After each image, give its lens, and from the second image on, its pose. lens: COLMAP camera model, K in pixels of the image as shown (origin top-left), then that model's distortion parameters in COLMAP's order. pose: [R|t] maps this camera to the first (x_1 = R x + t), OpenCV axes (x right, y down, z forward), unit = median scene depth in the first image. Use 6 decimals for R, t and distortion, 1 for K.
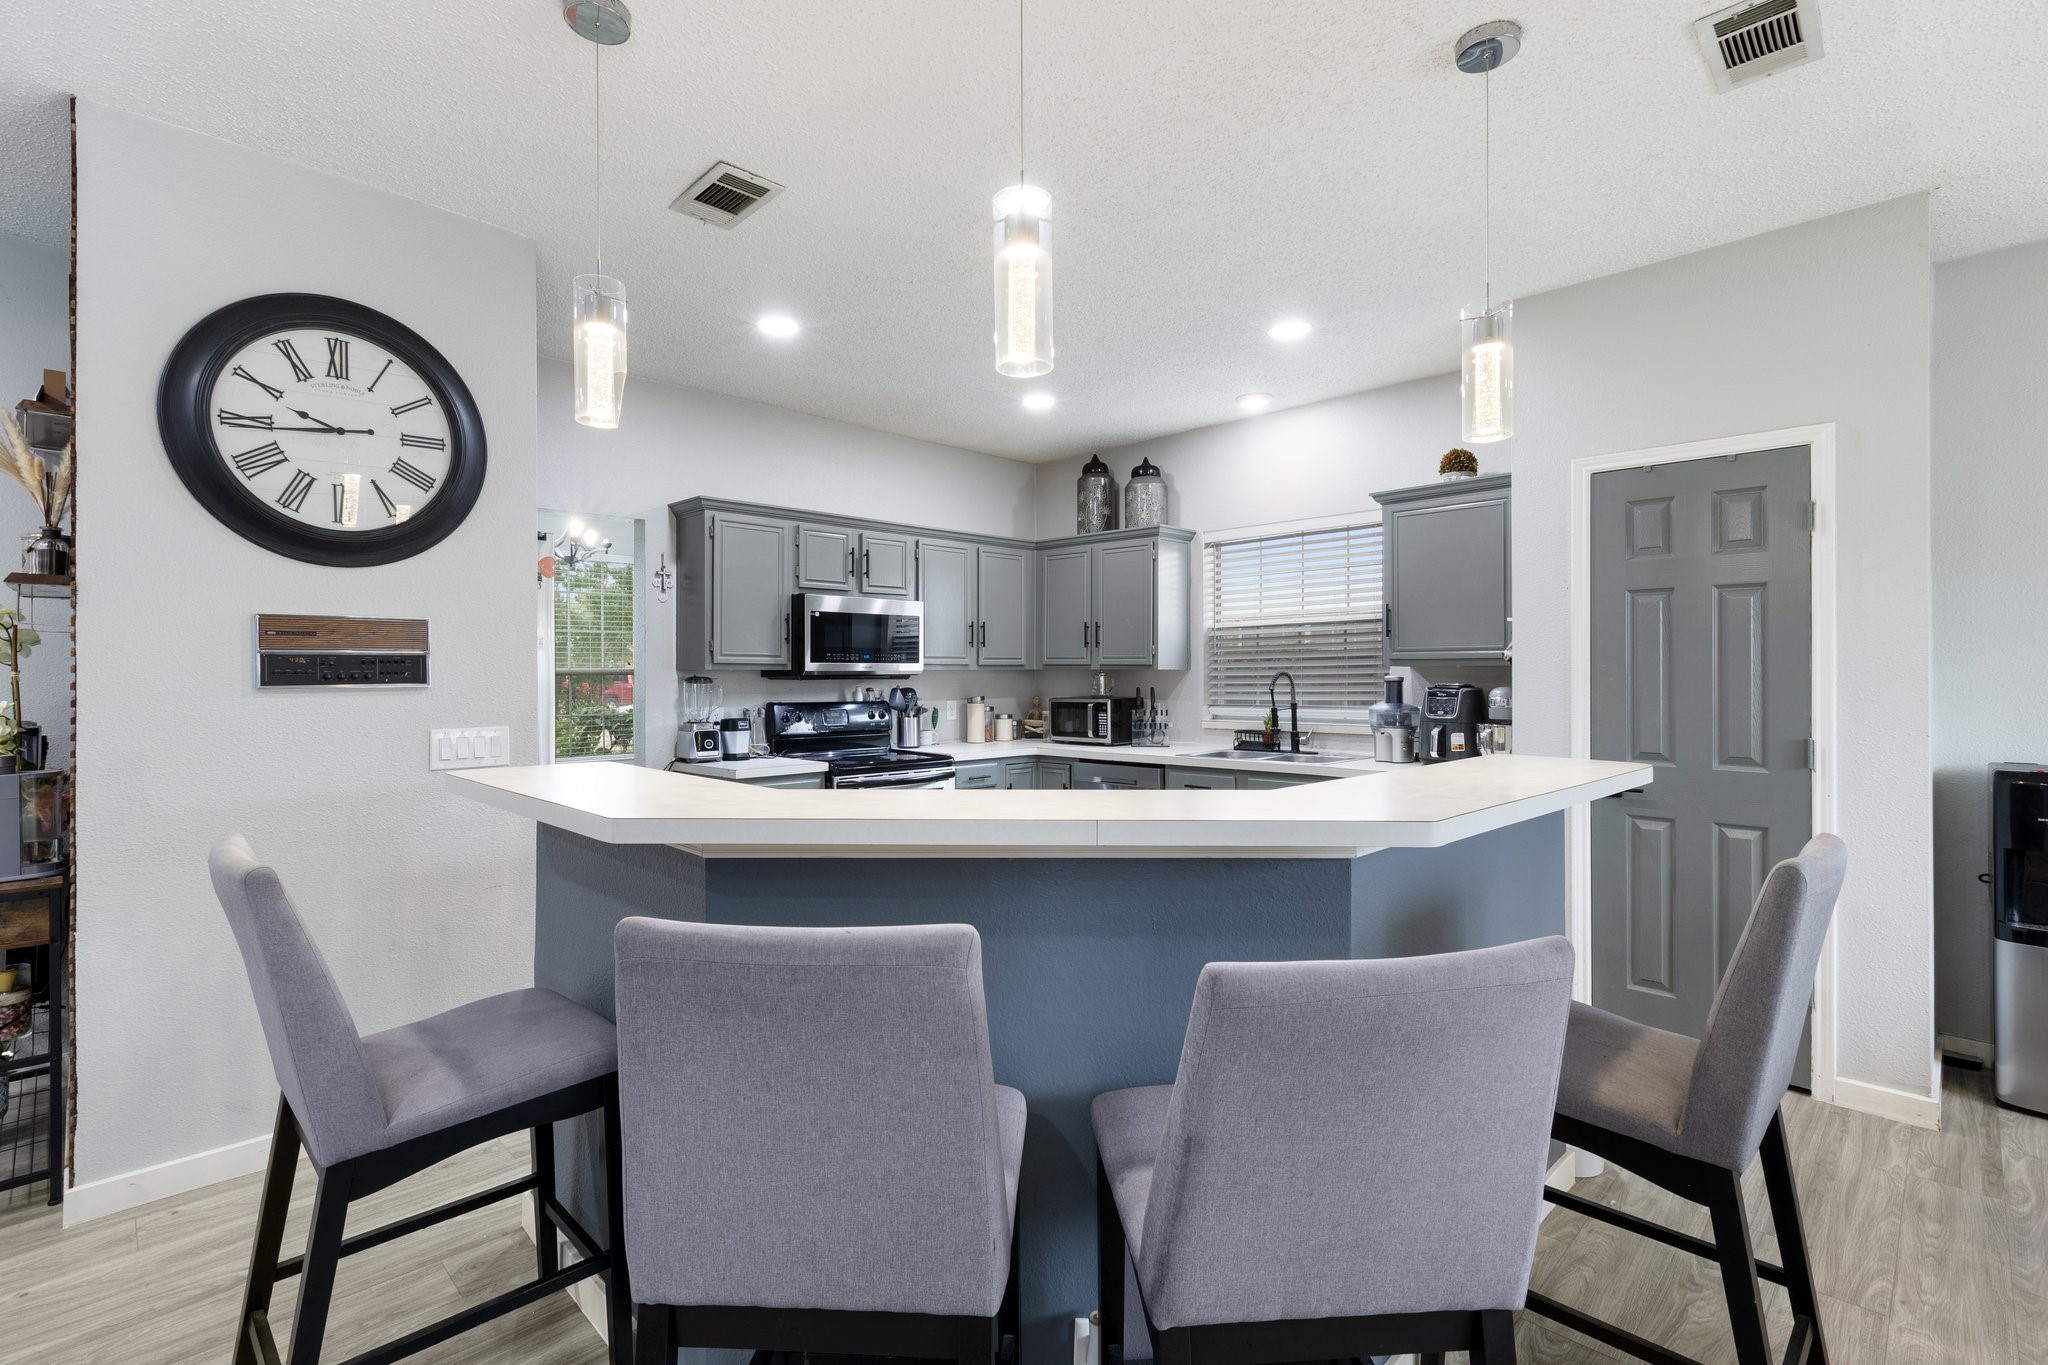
lens RADIAL K [[903.0, 0, 1000.7], [0, 903.0, 667.7], [0, 0, 1]] dist [-0.005022, -0.000914]
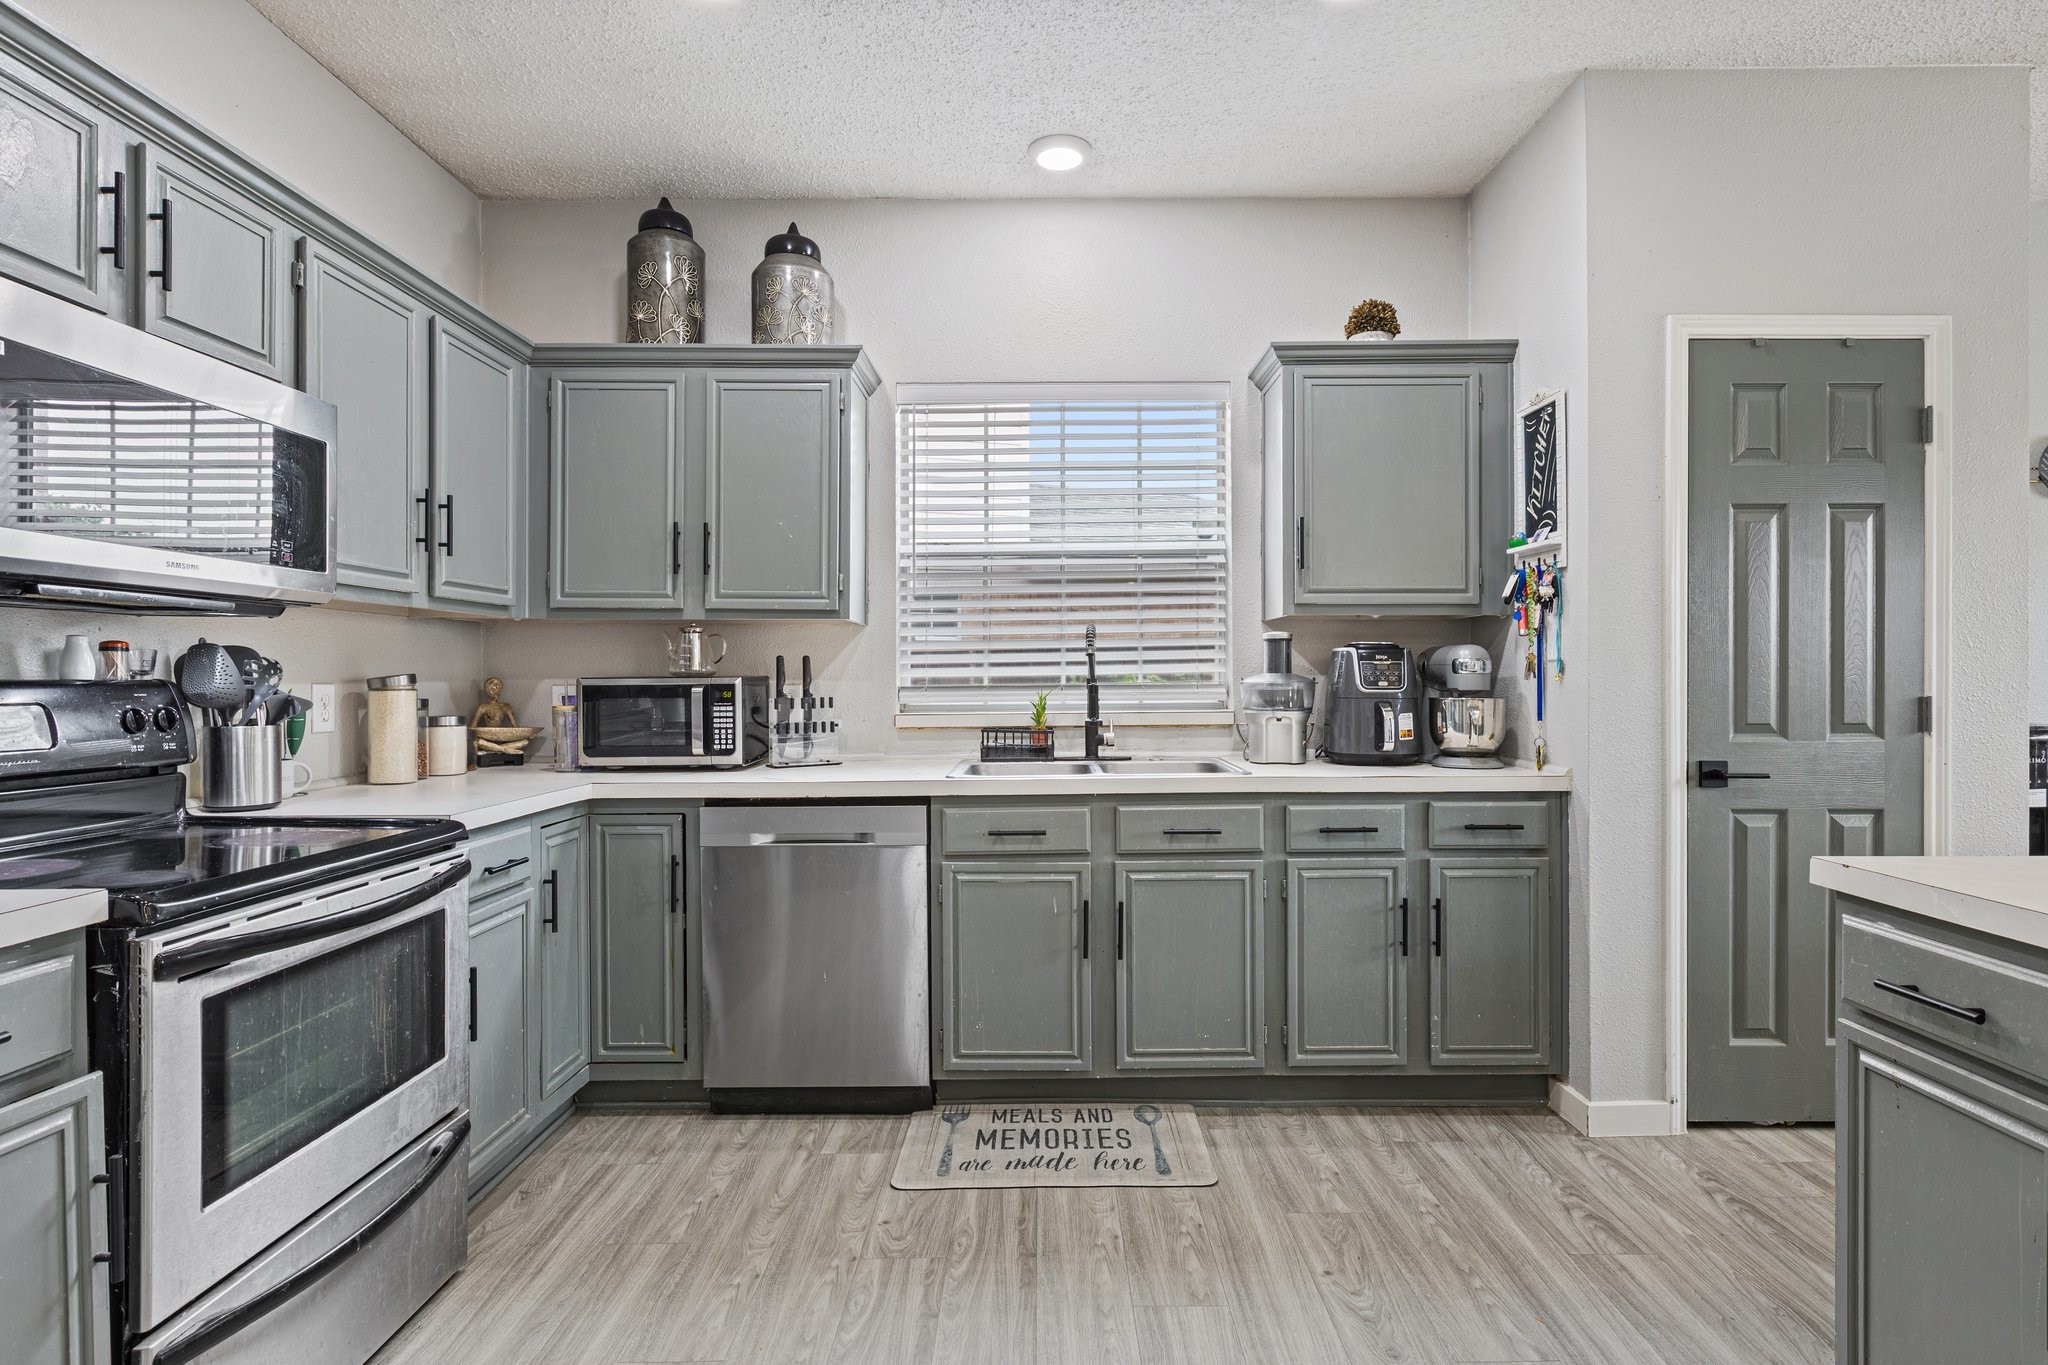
lens RADIAL K [[1028.5, 0, 1038.1], [0, 1028.5, 675.1], [0, 0, 1]] dist [-0.001313, -0.000842]
pose [[0.694755, 0.002463, 0.719242, -0.213299], [-0.004023, 0.999992, 0.000462, 0.039765], [-0.719235, -0.003214, 0.694759, 0.589594]]
